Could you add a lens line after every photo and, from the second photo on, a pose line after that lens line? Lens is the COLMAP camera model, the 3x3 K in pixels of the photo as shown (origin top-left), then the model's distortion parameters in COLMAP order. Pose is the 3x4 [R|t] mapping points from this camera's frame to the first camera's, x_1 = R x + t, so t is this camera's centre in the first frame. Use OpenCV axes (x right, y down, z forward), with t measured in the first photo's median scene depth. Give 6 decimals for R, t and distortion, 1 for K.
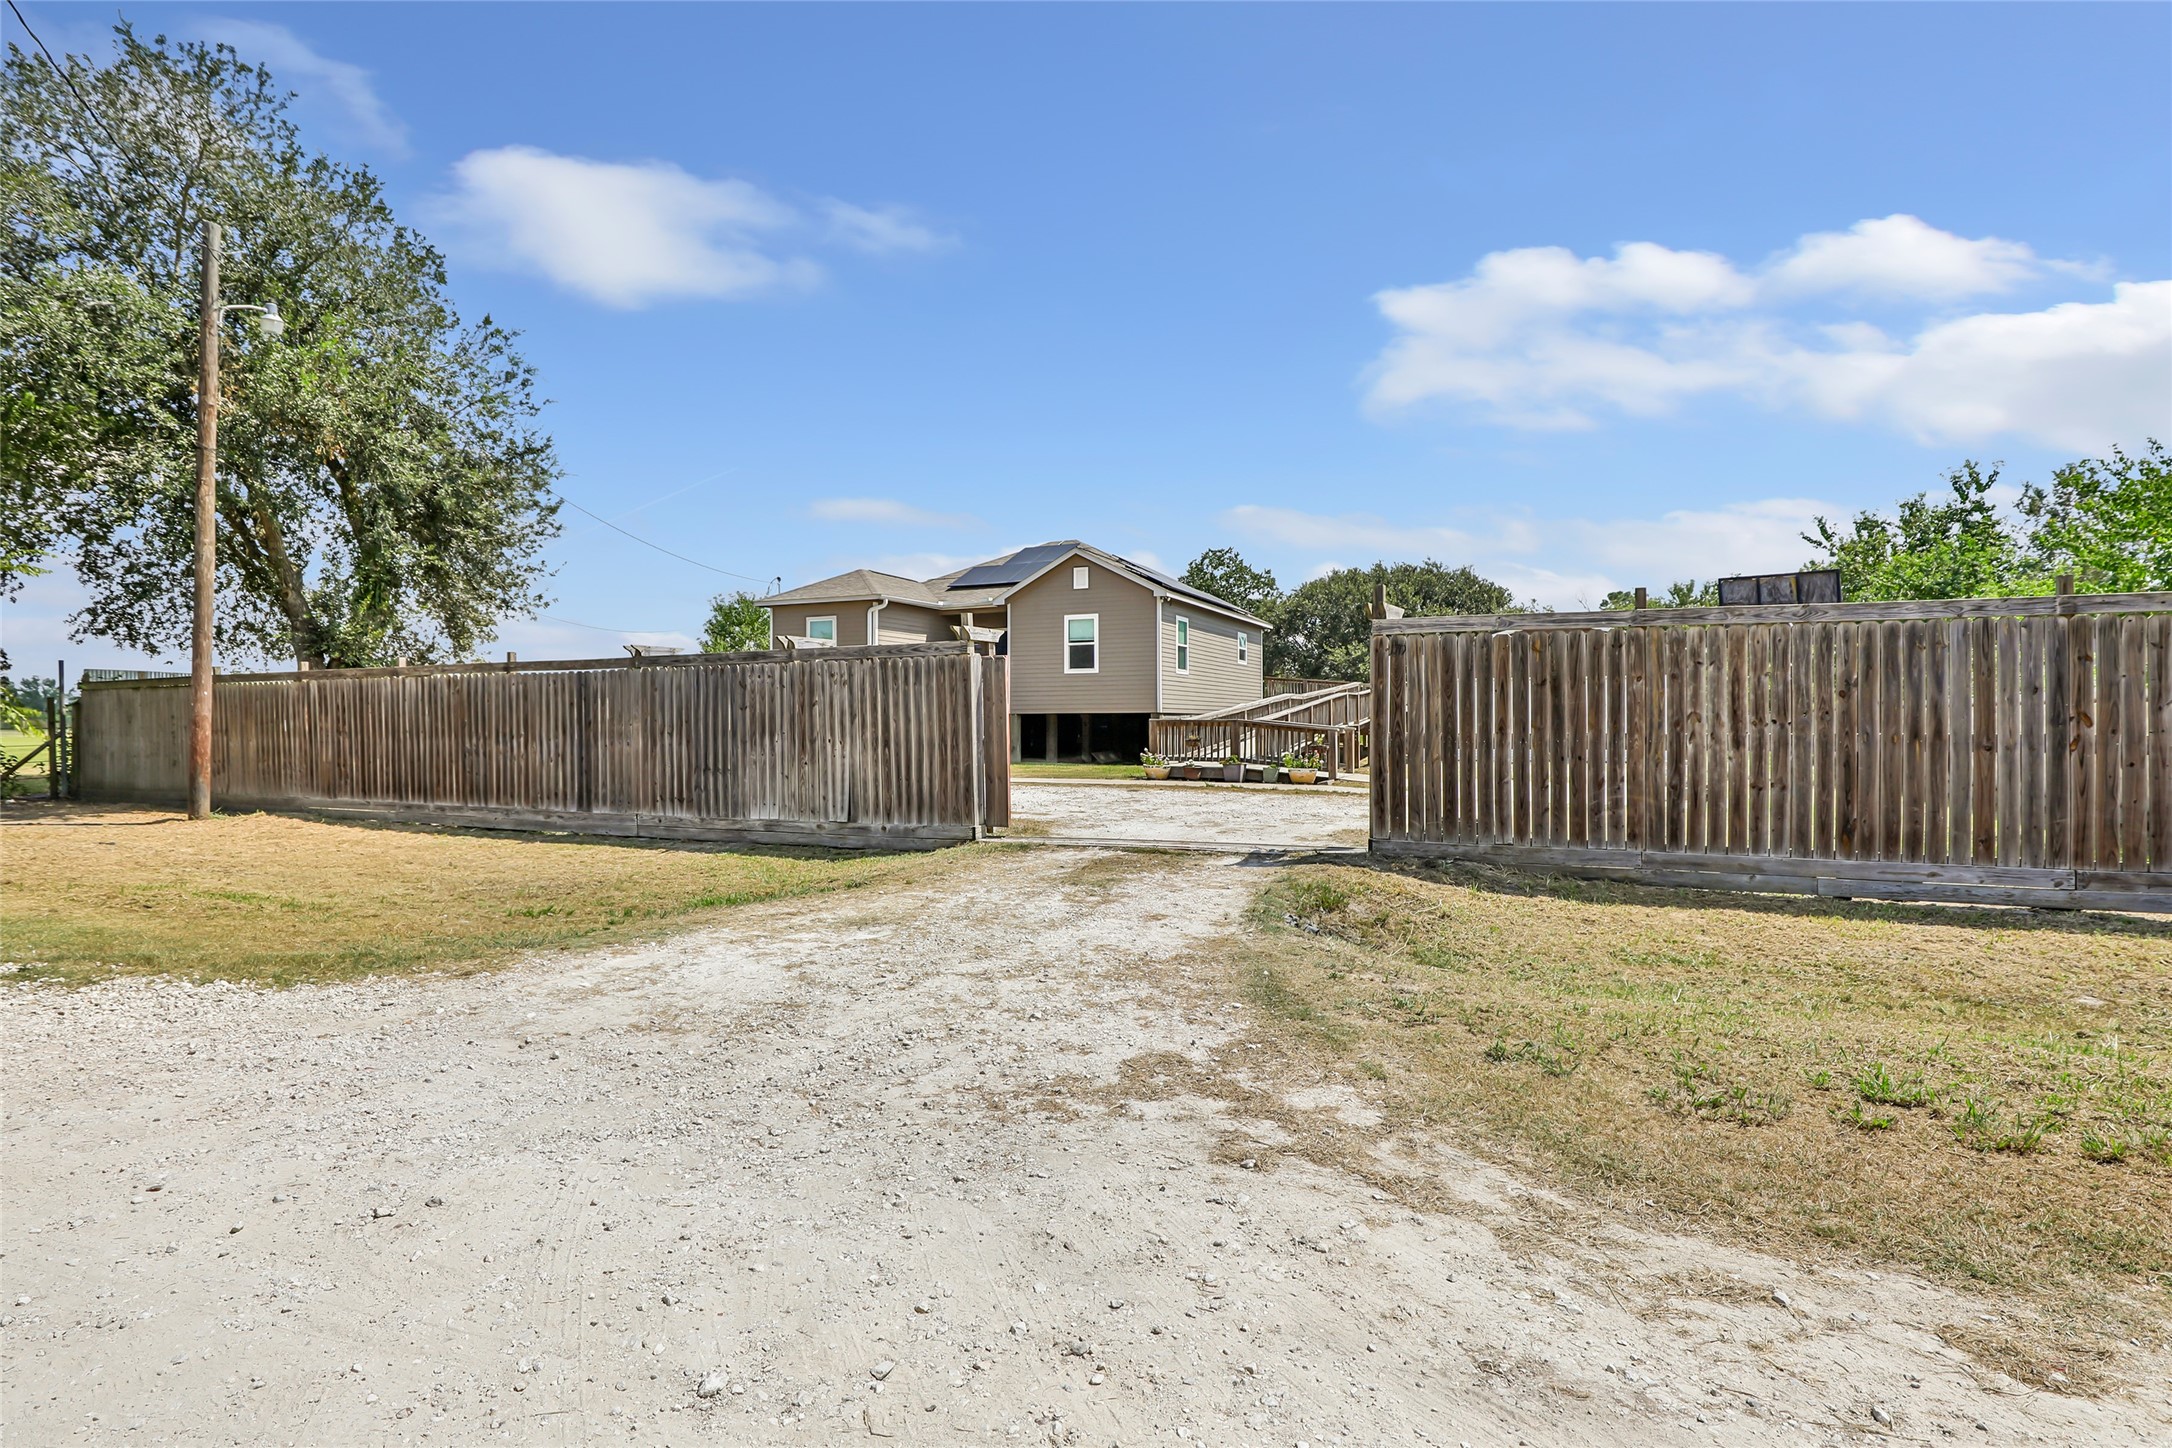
lens RADIAL K [[1048.9, 0, 1086.0], [0, 1048.9, 724.0], [0, 0, 1]] dist [-0.001758, -0.000442]
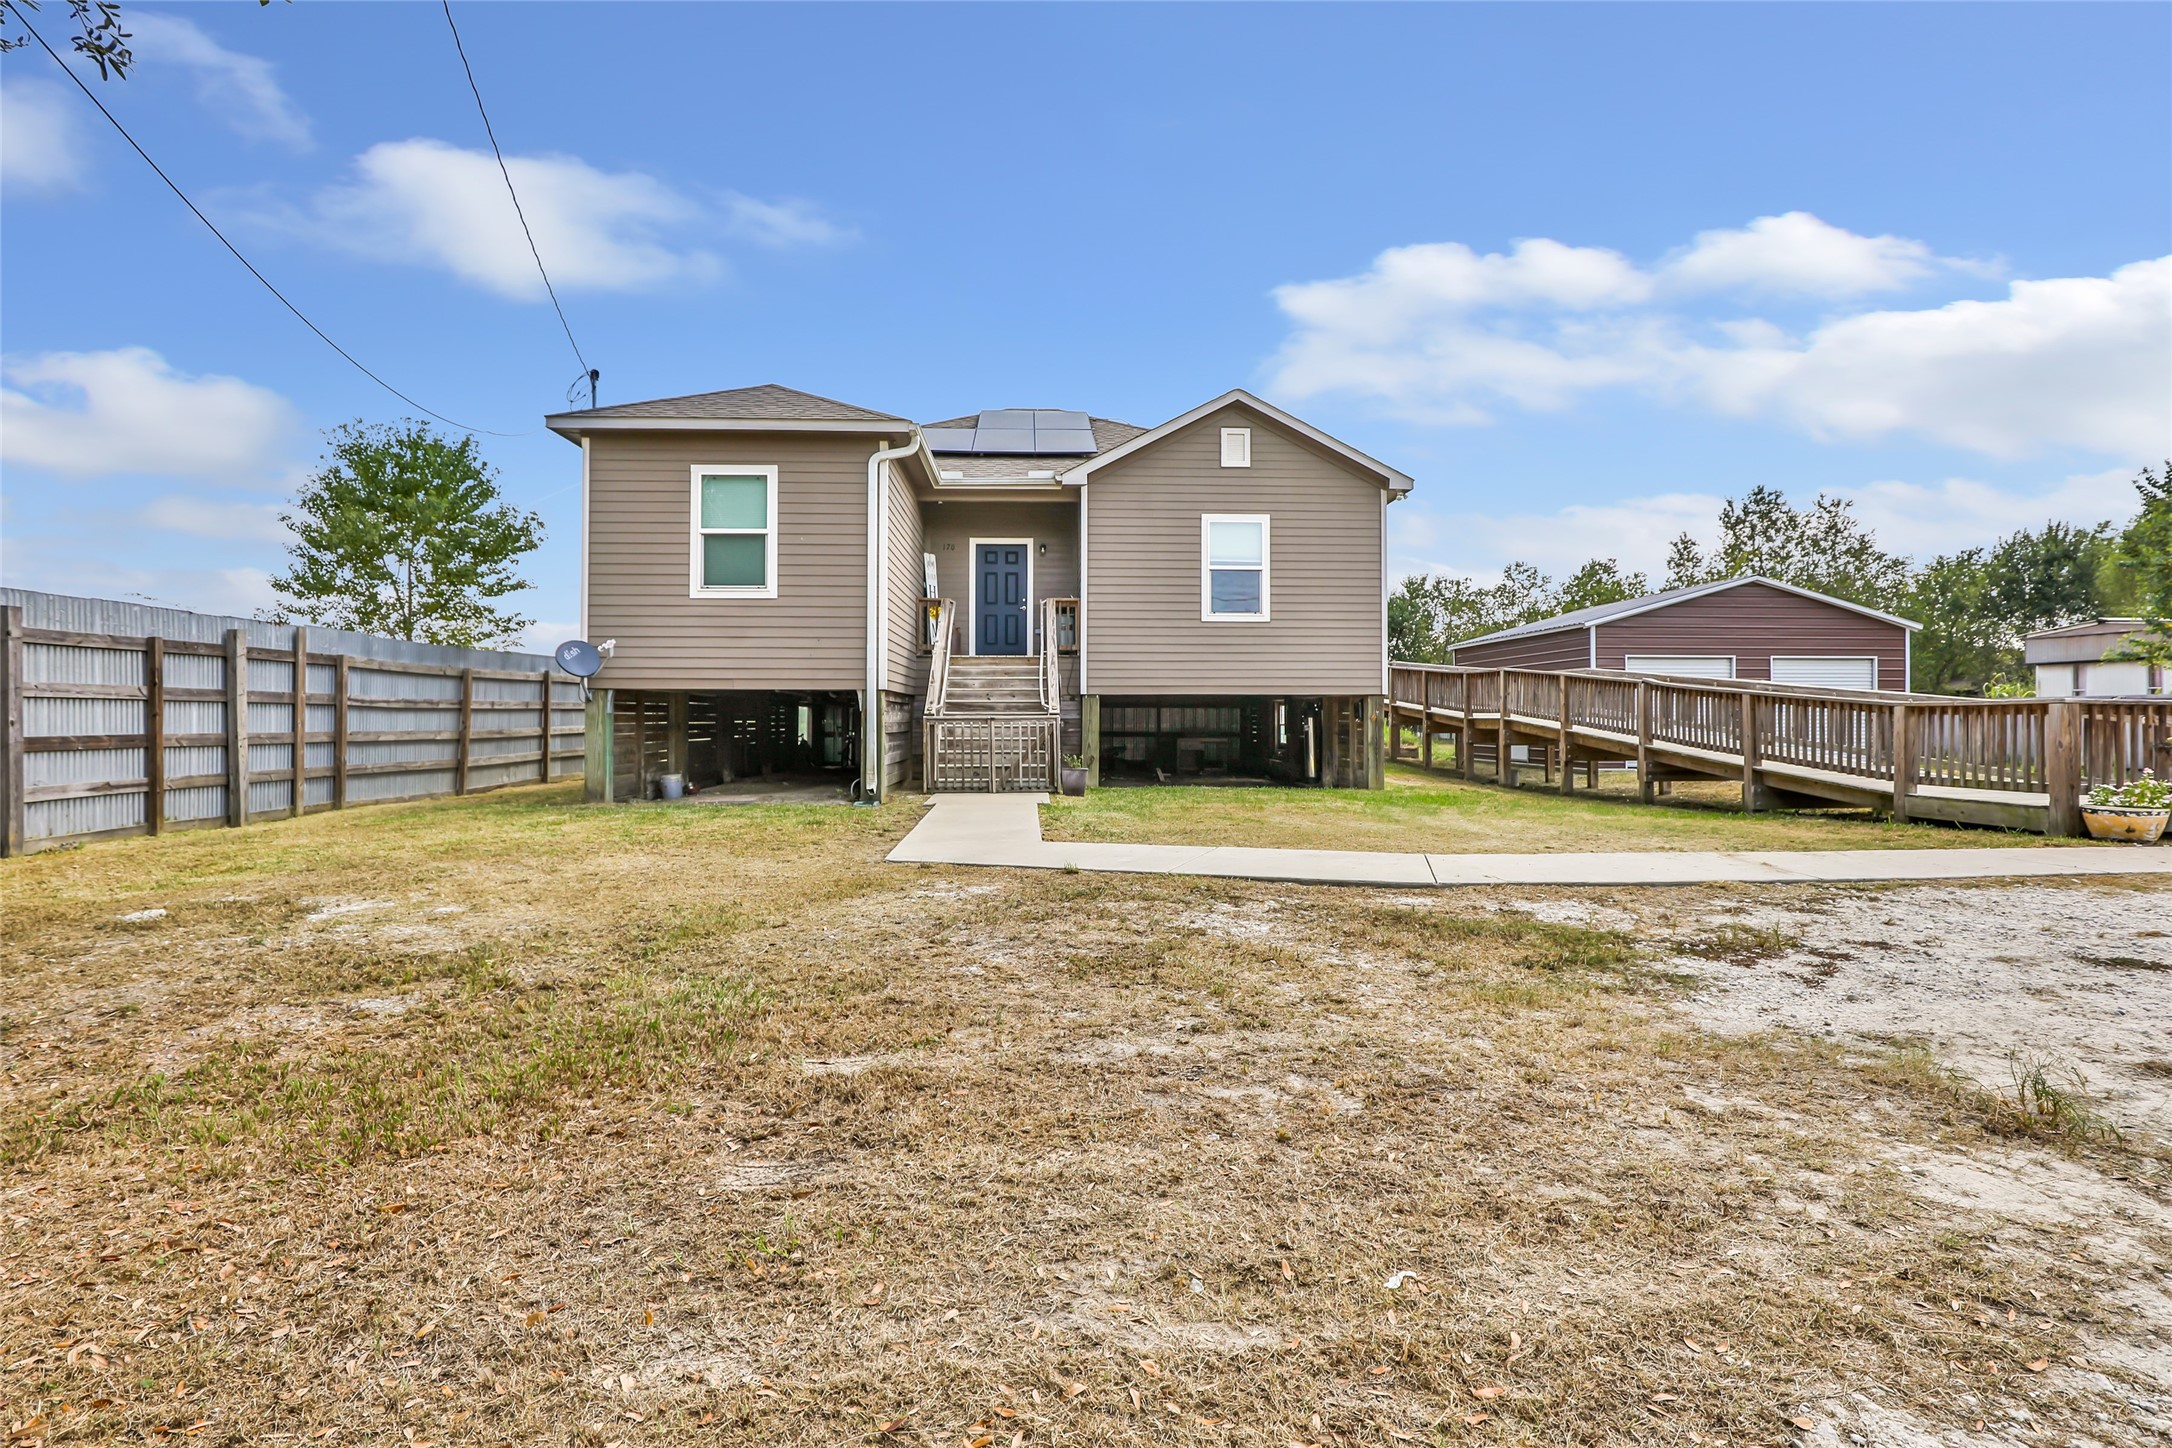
lens RADIAL K [[1048.9, 0, 1086.0], [0, 1048.9, 724.0], [0, 0, 1]] dist [-0.001758, -0.000442]
pose [[0.887682, 0.003113, 0.460446, -0.316575], [-0.003083, 0.999995, -0.000817, 0.005700], [-0.460447, -0.000694, 0.887687, 0.533313]]
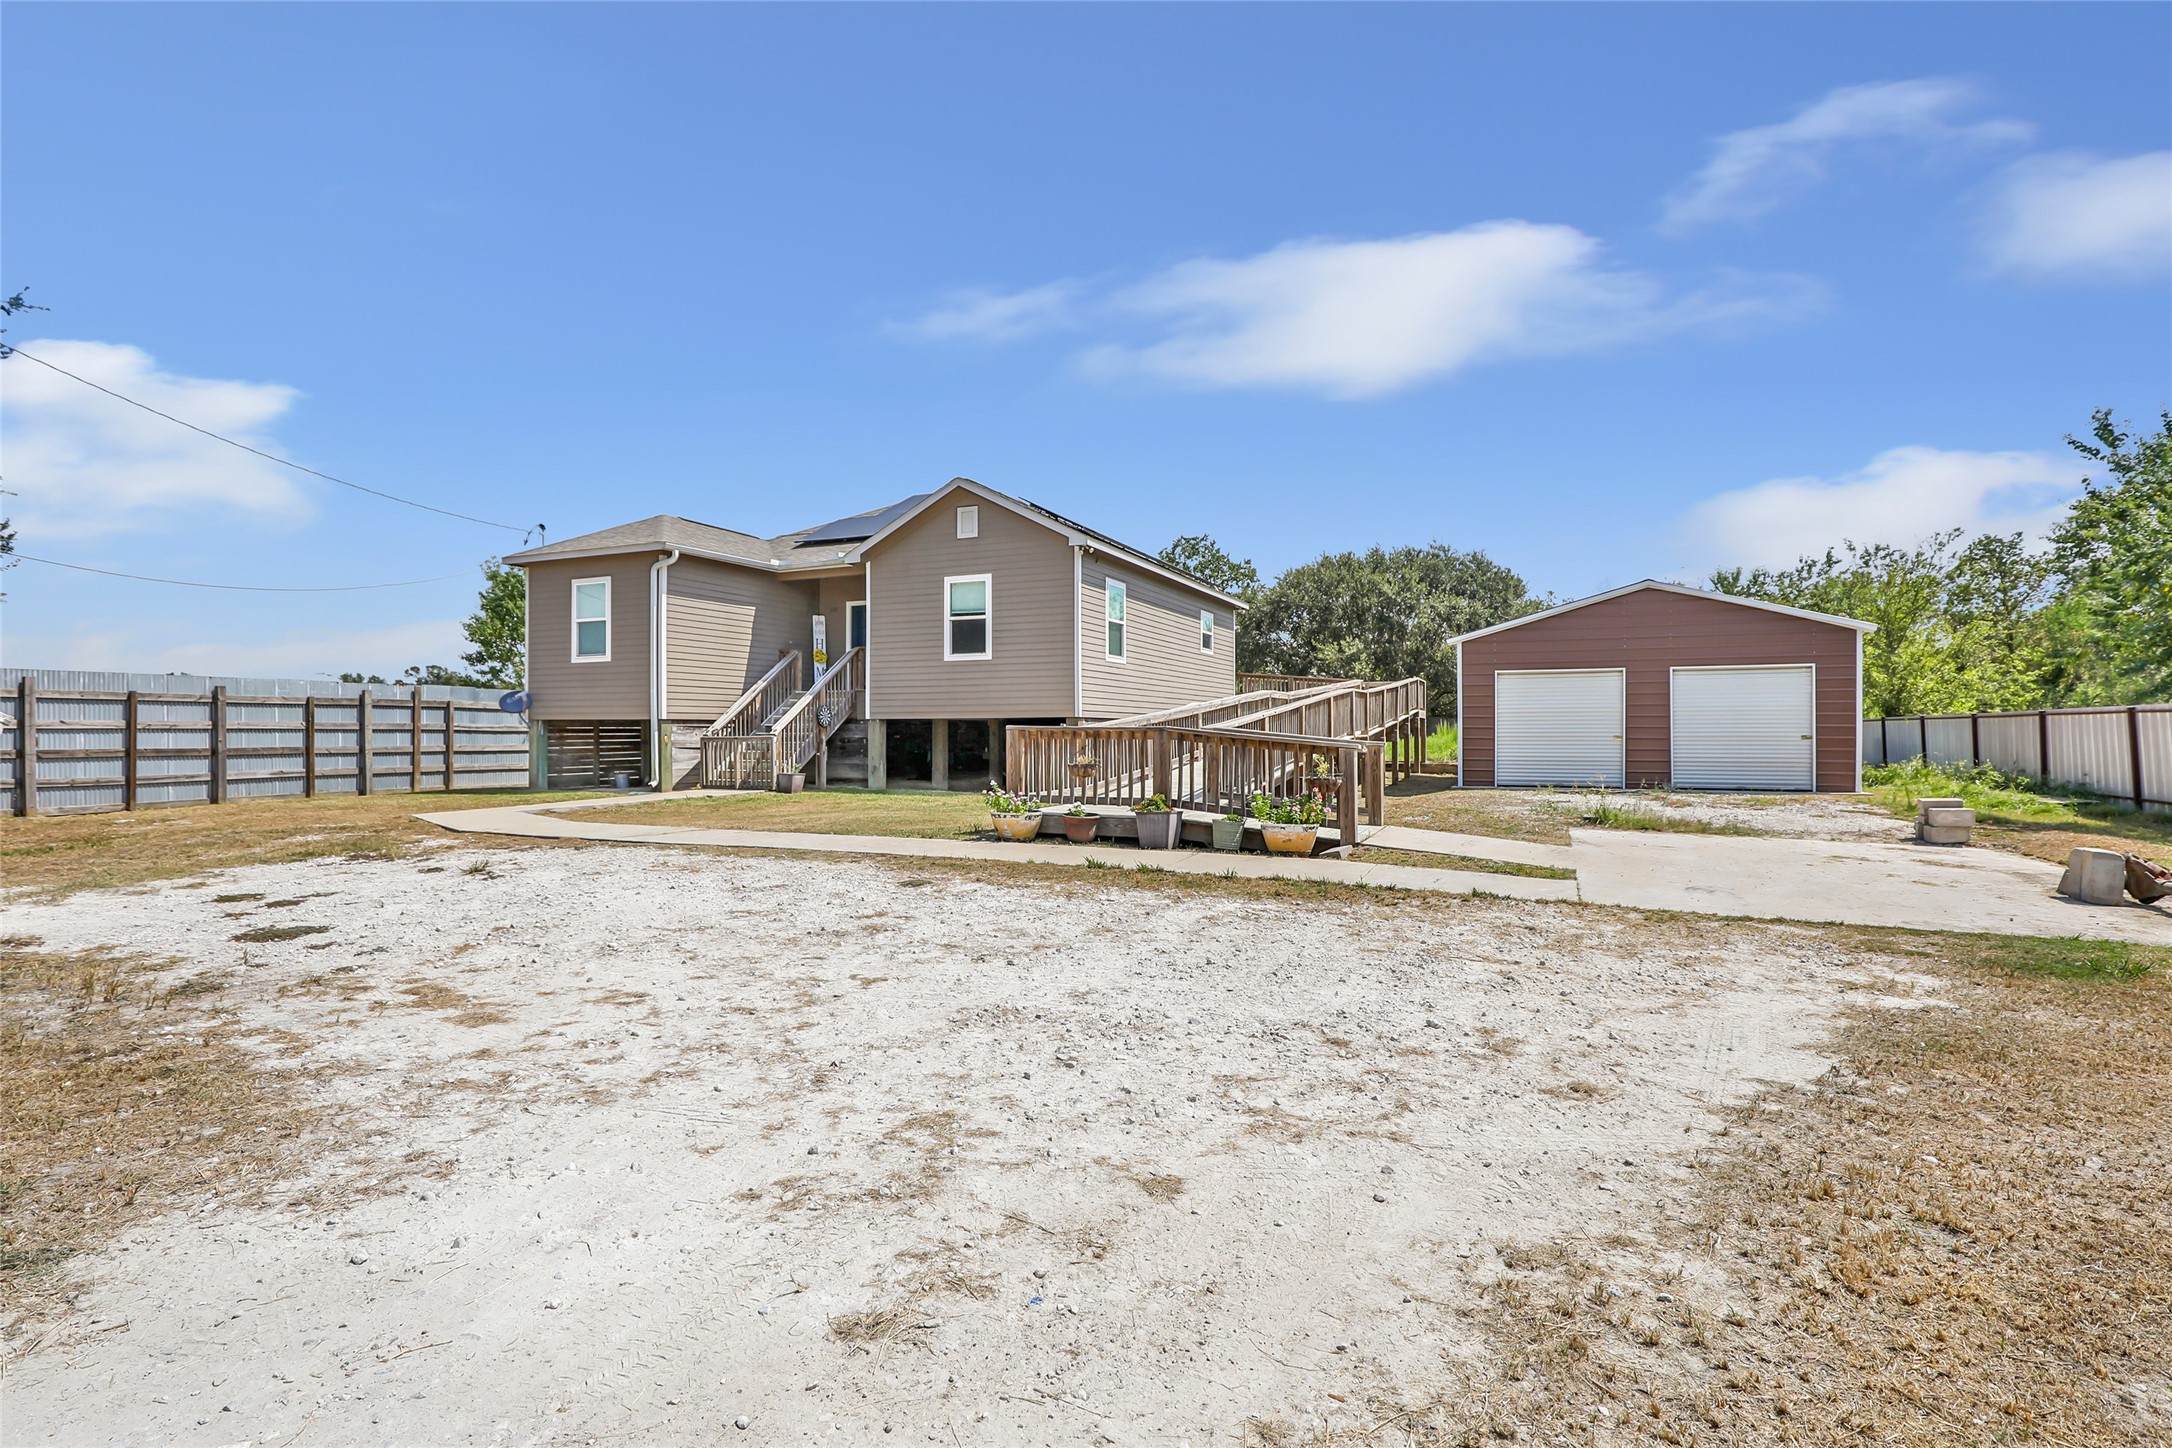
lens RADIAL K [[1048.9, 0, 1086.0], [0, 1048.9, 724.0], [0, 0, 1]] dist [-0.001758, -0.000442]
pose [[0.999897, 0.000776, 0.014327, 0.061575], [-0.000639, 0.999954, -0.009575, -0.000099], [-0.014334, 0.009565, 0.999852, 0.301752]]
